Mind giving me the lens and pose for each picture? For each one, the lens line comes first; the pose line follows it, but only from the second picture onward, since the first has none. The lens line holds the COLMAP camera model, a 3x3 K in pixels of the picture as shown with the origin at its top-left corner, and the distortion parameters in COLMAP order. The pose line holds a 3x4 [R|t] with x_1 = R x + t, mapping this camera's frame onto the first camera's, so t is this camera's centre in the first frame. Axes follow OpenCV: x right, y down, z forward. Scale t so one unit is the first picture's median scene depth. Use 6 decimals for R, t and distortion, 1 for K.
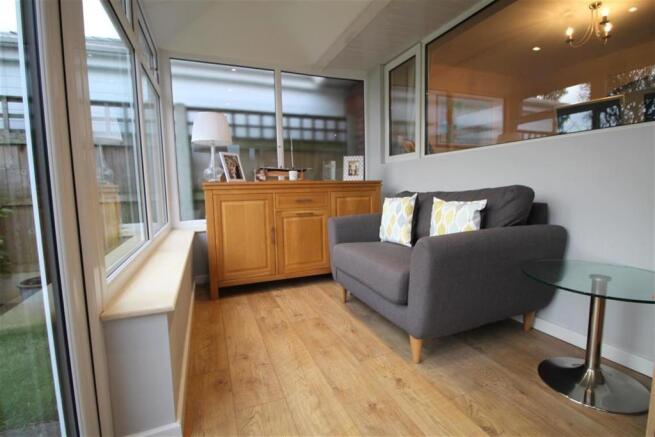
lens RADIAL K [[298.8, 0, 327.5], [0, 298.8, 218.5], [0, 0, 1]] dist [-0.000039, -0.000255]
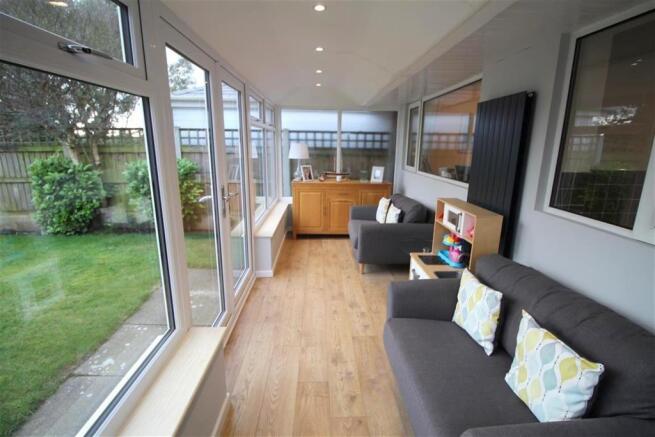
lens RADIAL K [[314.5, 0, 332.9], [0, 314.5, 218.0], [0, 0, 1]] dist [-0.003258, -0.001553]
pose [[0.940668, 0.112857, -0.320012, 0.497998], [-0.067948, 0.986618, 0.148217, -0.192970], [0.332457, -0.117679, 0.935748, -0.833343]]
